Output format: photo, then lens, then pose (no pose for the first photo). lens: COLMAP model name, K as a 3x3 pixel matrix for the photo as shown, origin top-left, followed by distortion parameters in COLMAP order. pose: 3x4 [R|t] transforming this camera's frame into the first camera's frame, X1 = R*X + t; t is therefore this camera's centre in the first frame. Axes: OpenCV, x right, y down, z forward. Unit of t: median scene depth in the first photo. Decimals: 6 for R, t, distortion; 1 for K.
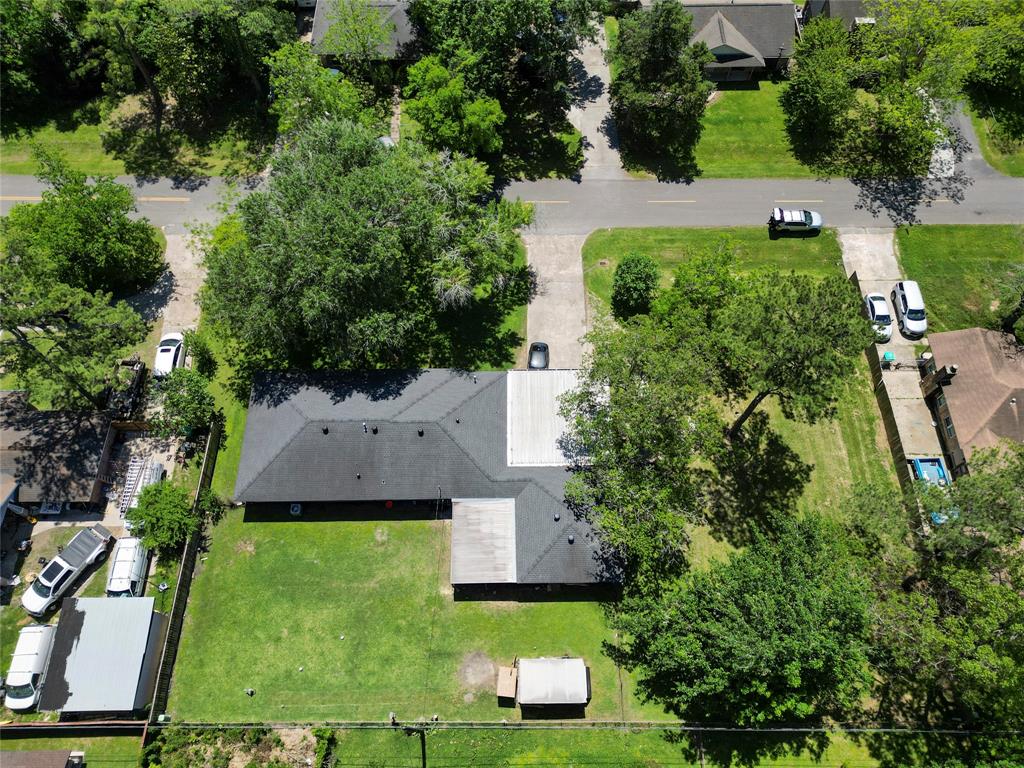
lens RADIAL K [[724.7, 0, 506.9], [0, 724.7, 382.4], [0, 0, 1]] dist [0.061368, -0.065023]
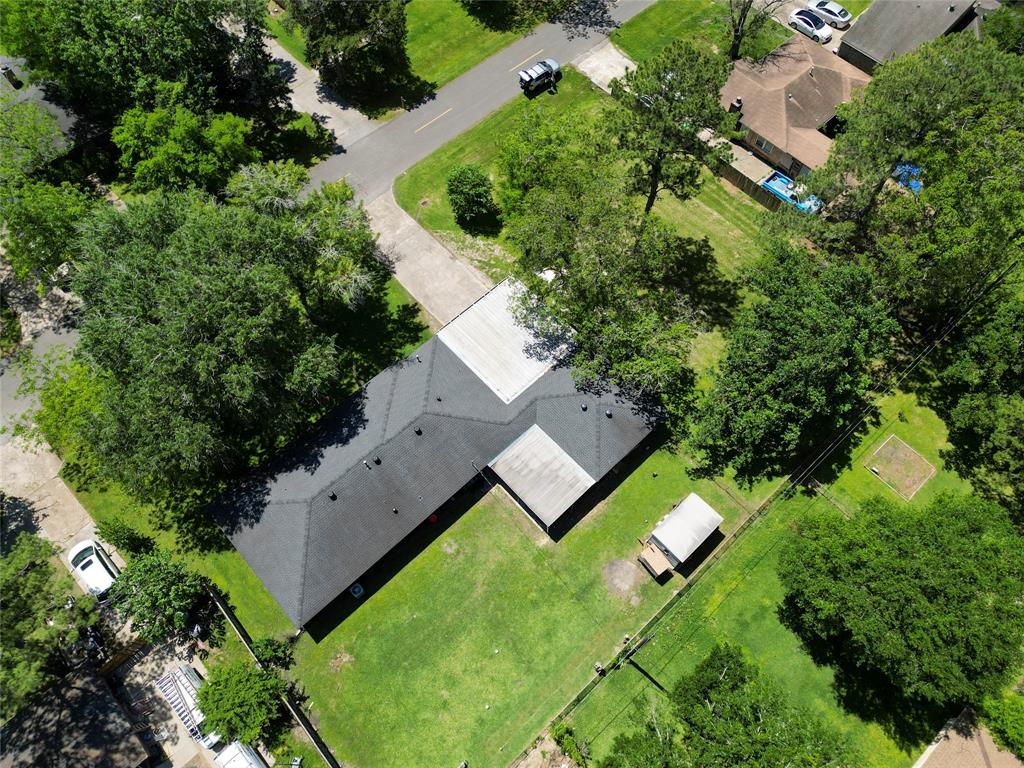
lens RADIAL K [[724.7, 0, 506.9], [0, 724.7, 382.4], [0, 0, 1]] dist [0.061368, -0.065023]
pose [[0.737066, -0.602290, 0.306563, -0.271372], [0.603940, 0.790583, 0.101174, -0.005594], [-0.303299, 0.110574, 0.946458, 0.076769]]
